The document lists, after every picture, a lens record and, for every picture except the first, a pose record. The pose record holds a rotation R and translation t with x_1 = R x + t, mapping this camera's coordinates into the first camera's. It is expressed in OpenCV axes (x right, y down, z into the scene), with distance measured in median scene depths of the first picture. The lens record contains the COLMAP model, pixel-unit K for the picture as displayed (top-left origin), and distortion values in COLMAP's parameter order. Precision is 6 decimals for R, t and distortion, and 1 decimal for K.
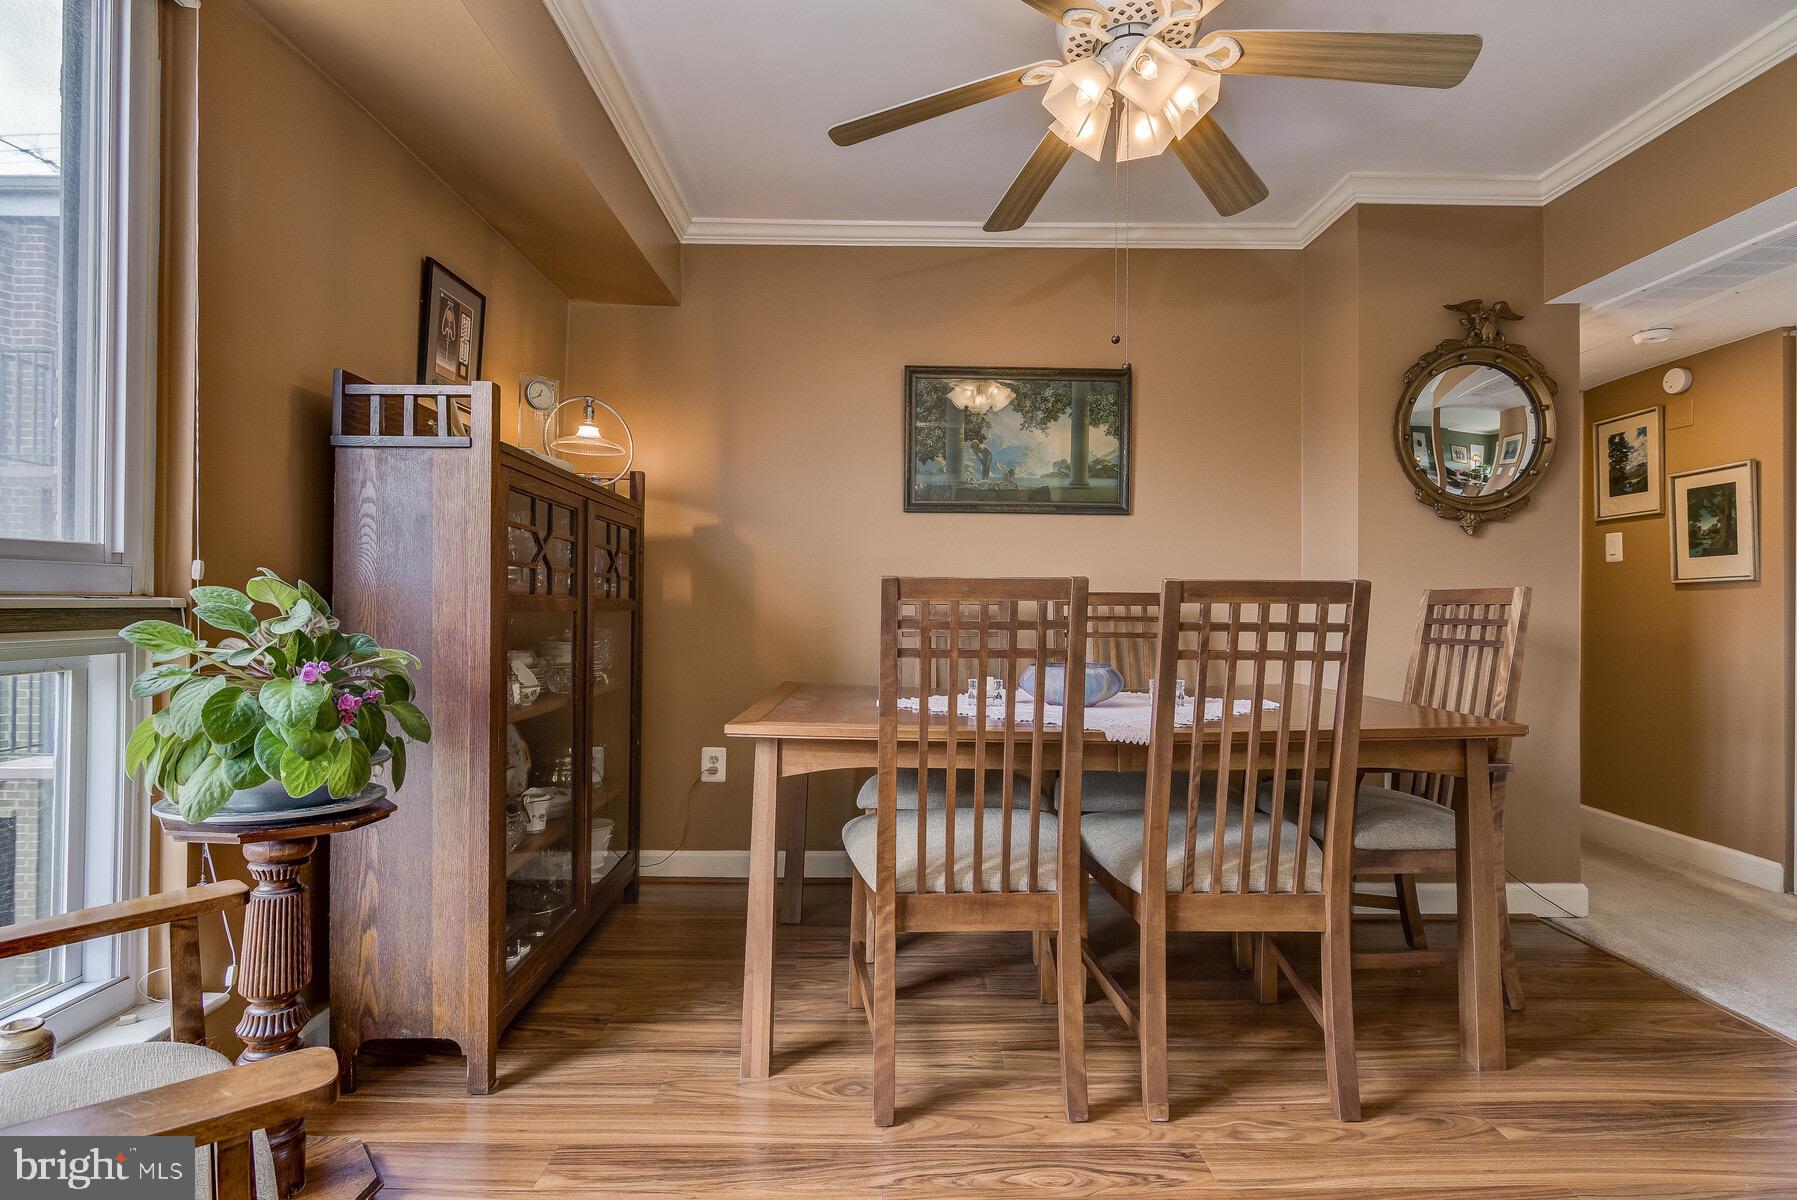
lens RADIAL K [[871.5, 0, 902.1], [0, 871.5, 602.0], [0, 0, 1]] dist [-0.002143, -0.001356]
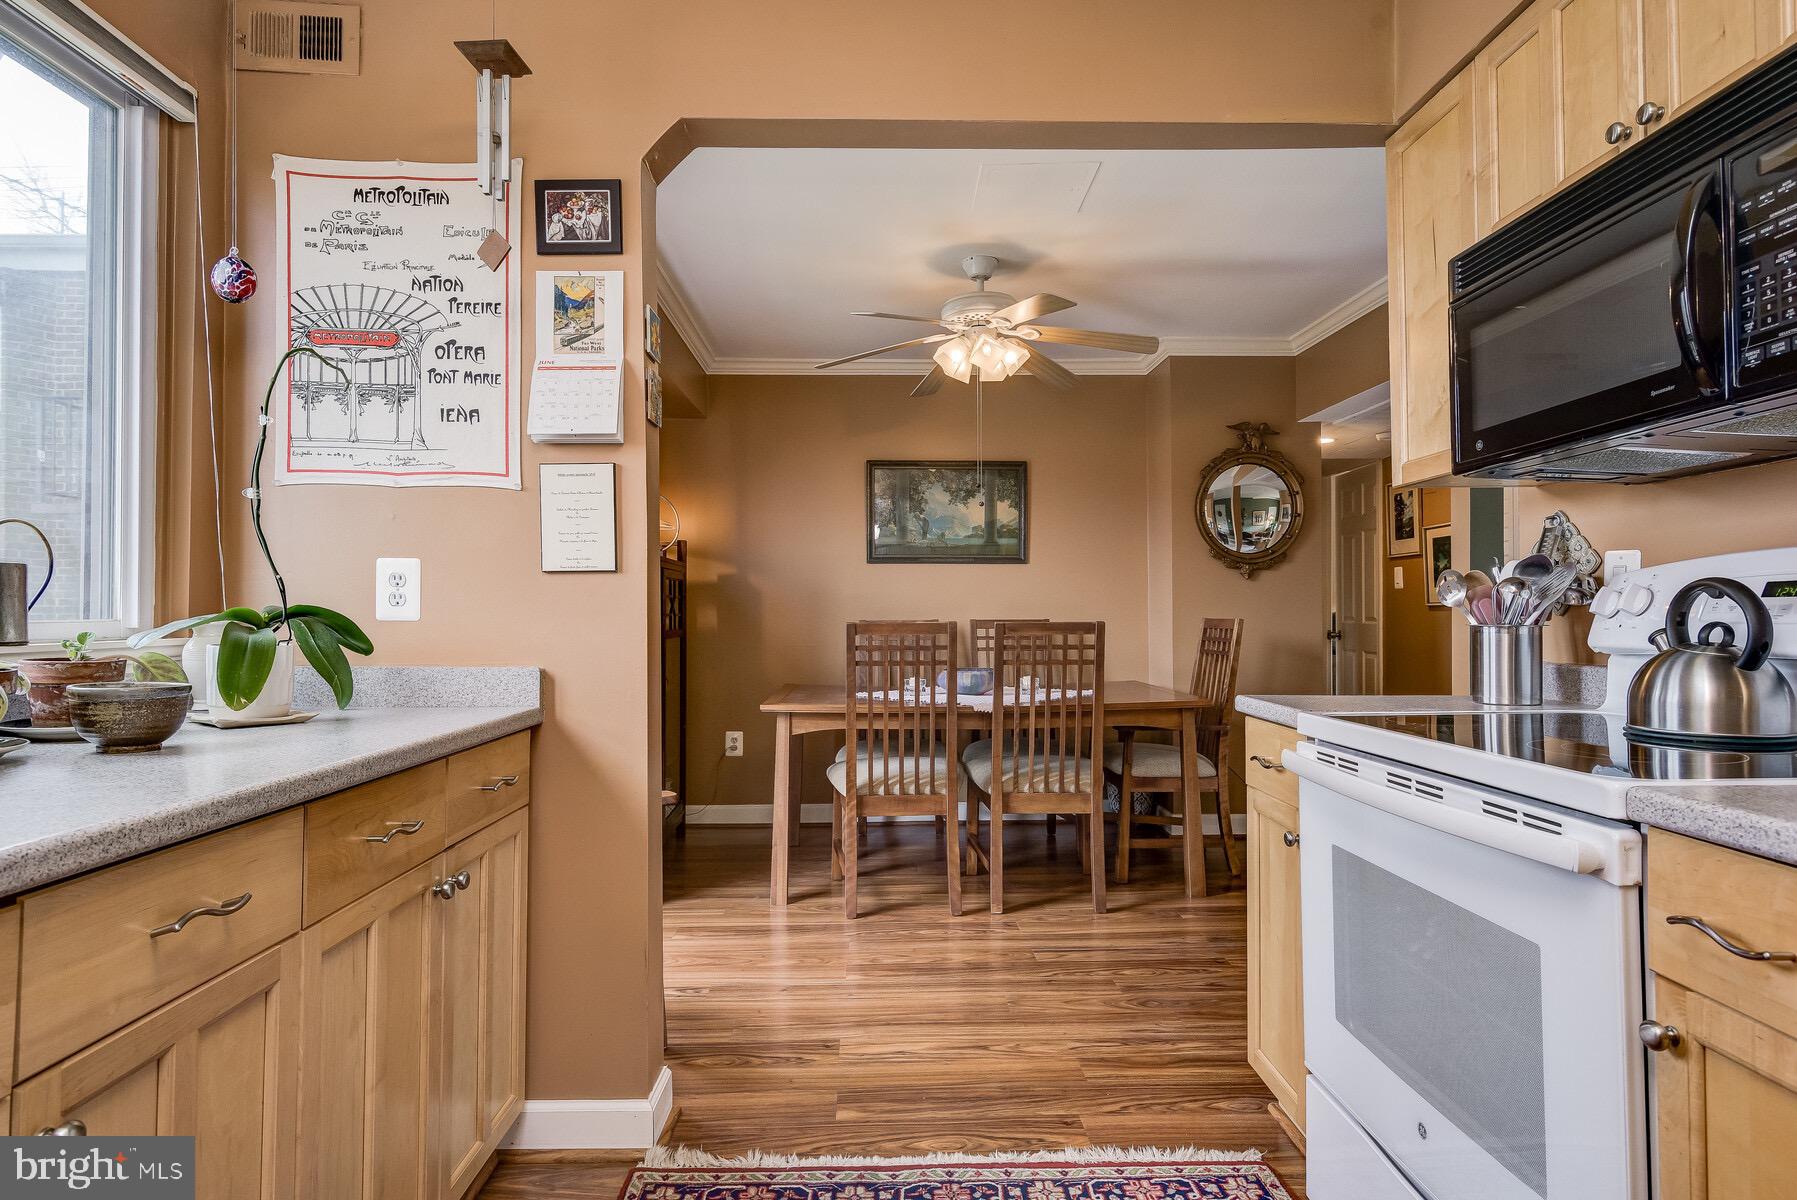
lens RADIAL K [[945.8, 0, 901.3], [0, 945.8, 602.3], [0, 0, 1]] dist [0.003834, -0.000477]
pose [[0.999803, -0.011163, 0.016381, 0.042070], [0.011236, 0.999927, -0.004348, -0.043293], [-0.016332, 0.004531, 0.999856, -0.711256]]
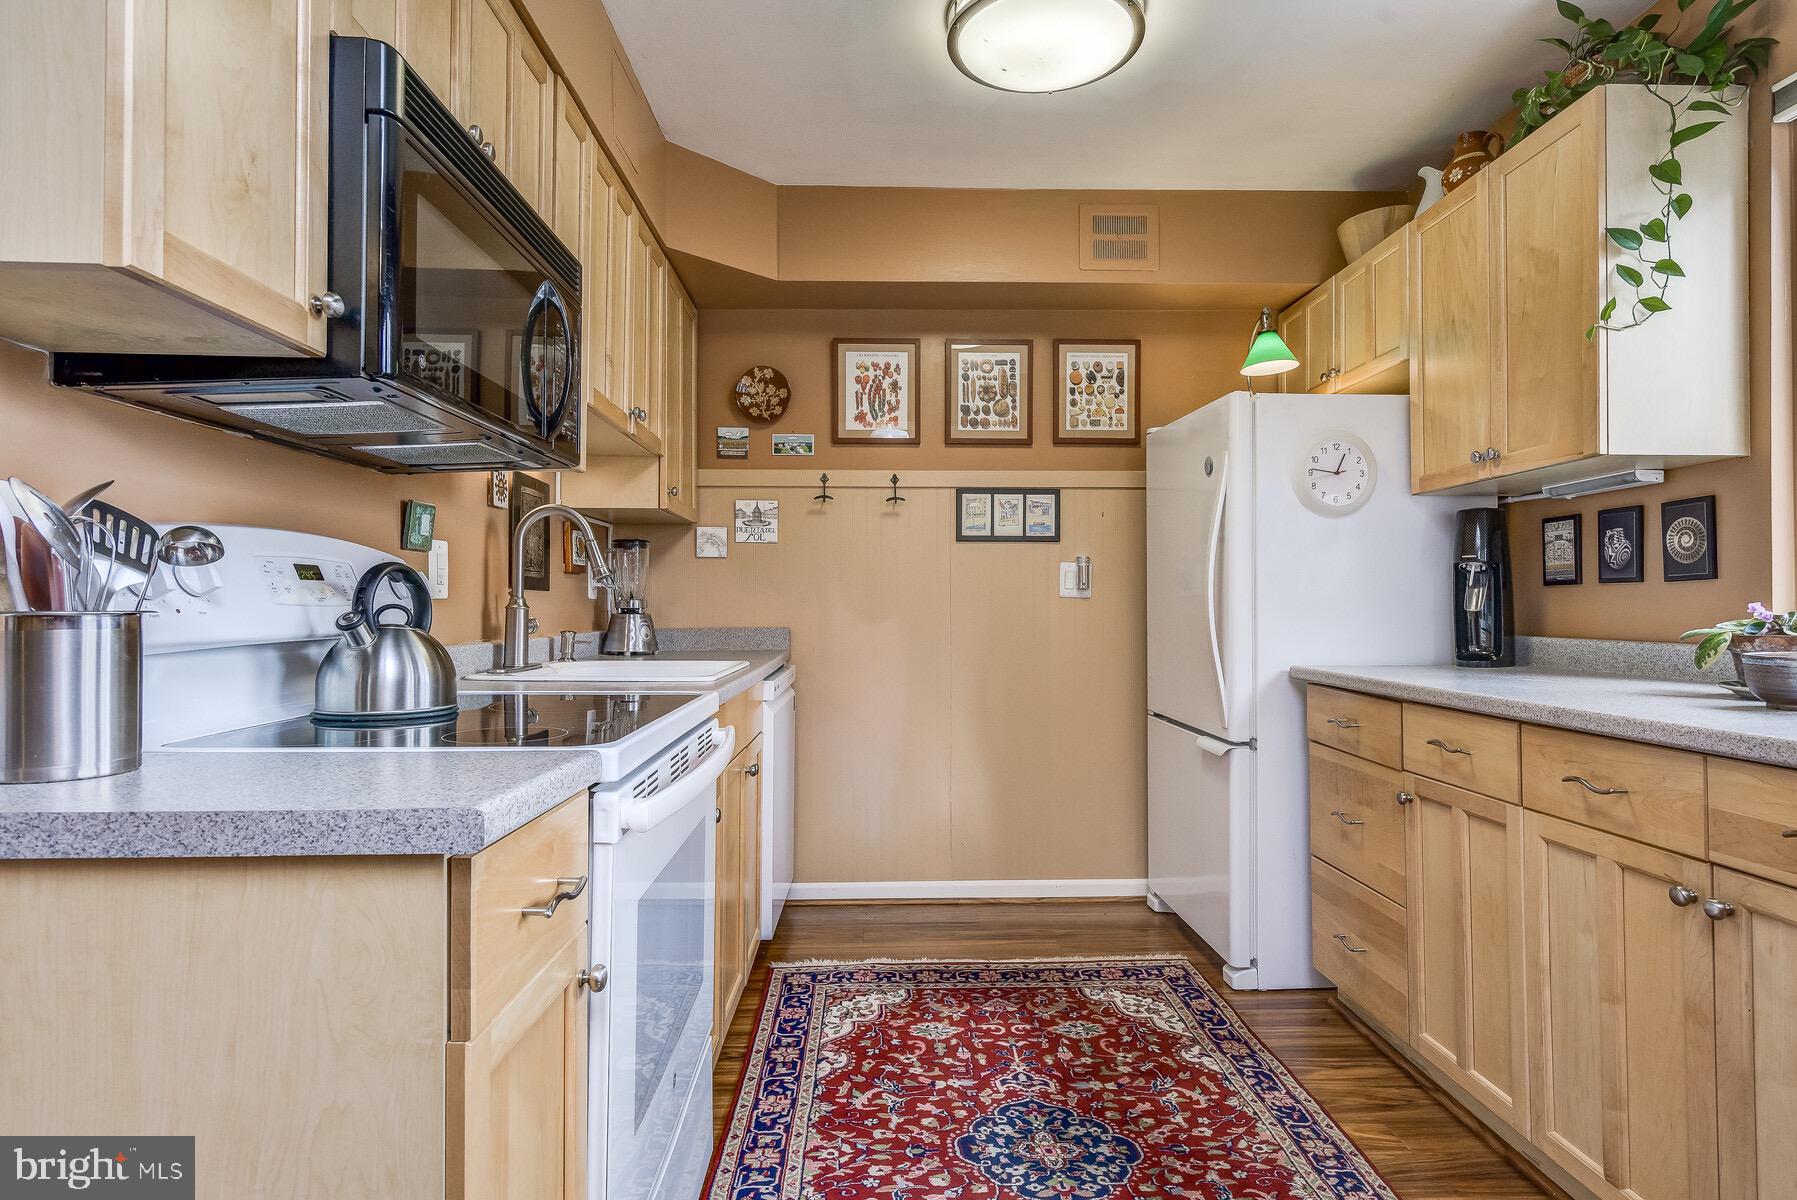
lens RADIAL K [[950.1, 0, 904.6], [0, 950.1, 600.0], [0, 0, 1]] dist [0.003123, 0.000295]
pose [[-0.999726, -0.009387, -0.021437, 0.225645], [-0.008986, 0.999785, -0.018707, -0.022942], [0.021608, -0.018509, -0.999595, 0.448685]]
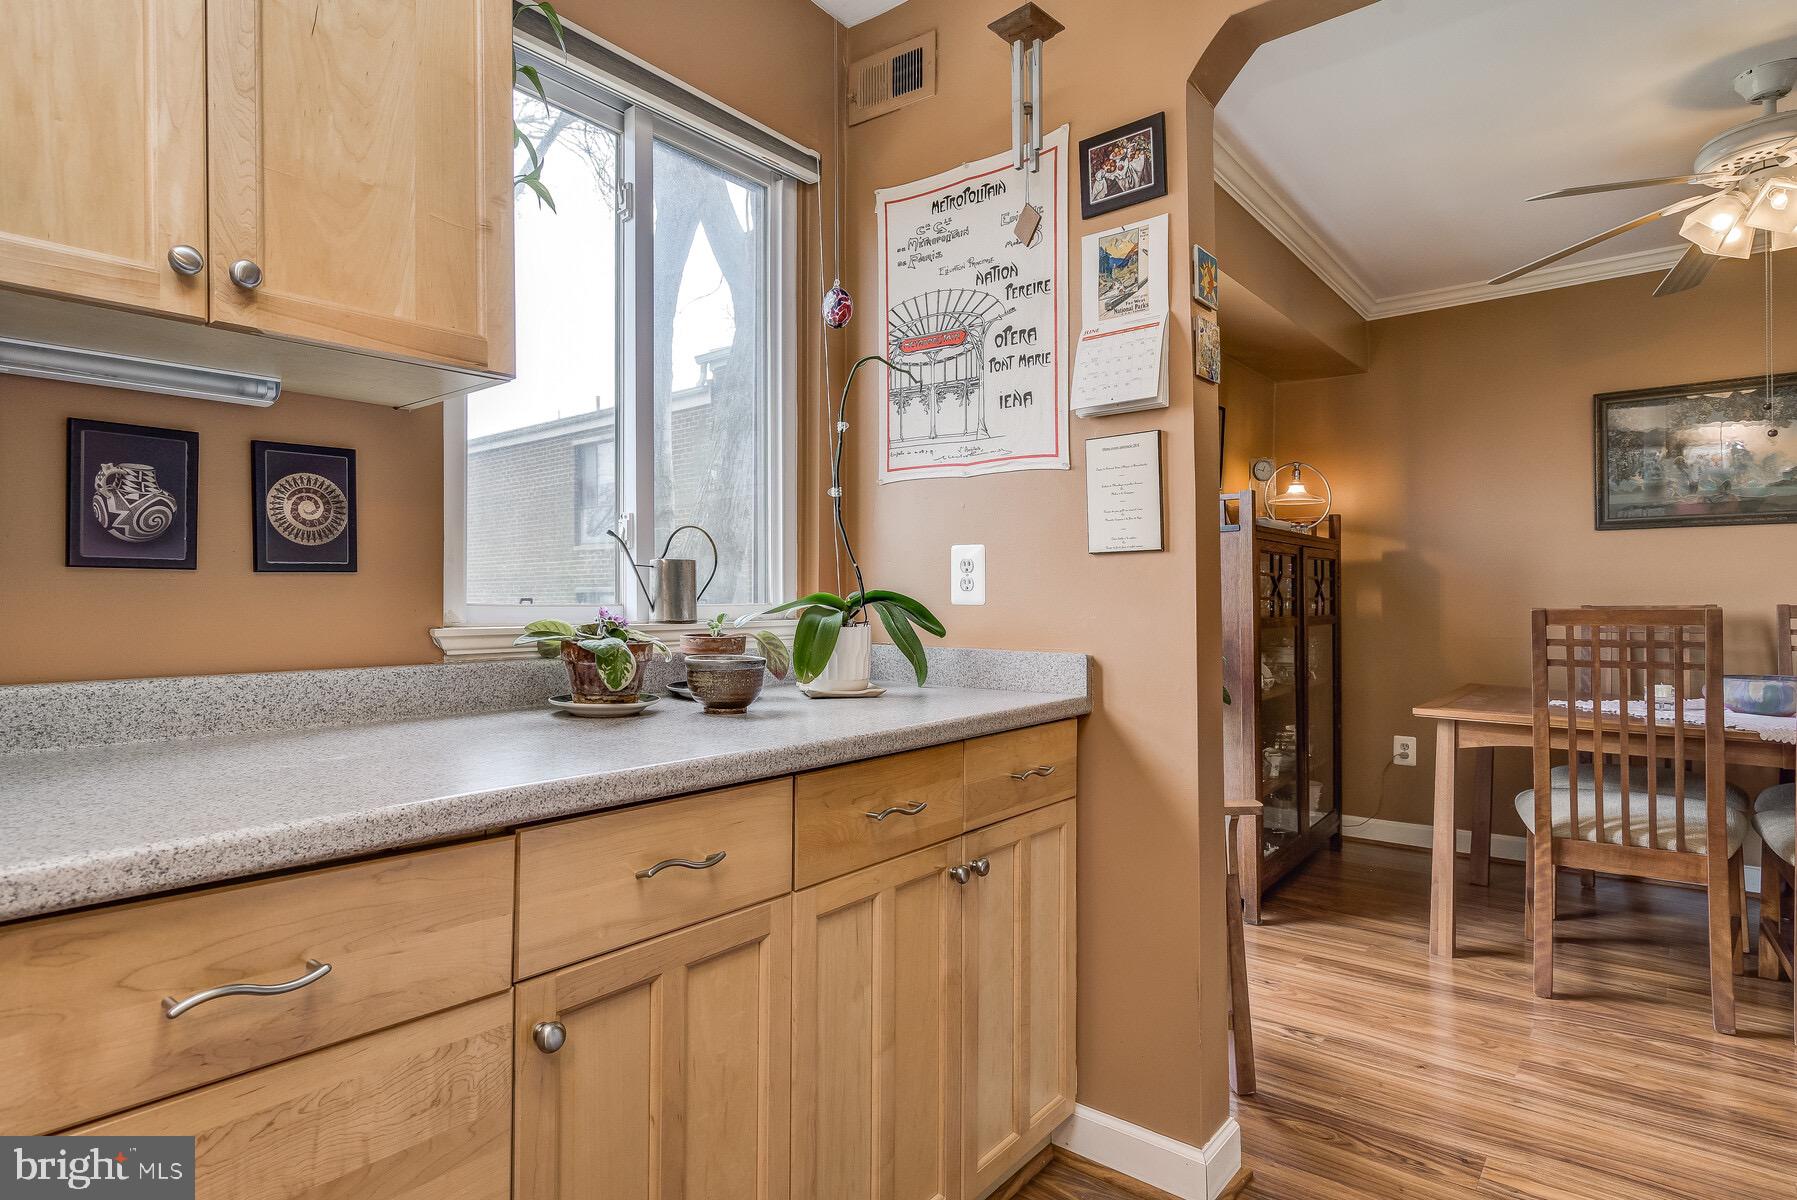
lens RADIAL K [[958.1, 0, 914.3], [0, 958.1, 594.5], [0, 0, 1]] dist [0.003372, 0.000860]
pose [[0.776111, -0.016460, -0.630382, 0.125856], [0.016091, 0.999851, -0.006296, -0.040639], [0.630391, -0.005257, 0.776260, -0.592392]]
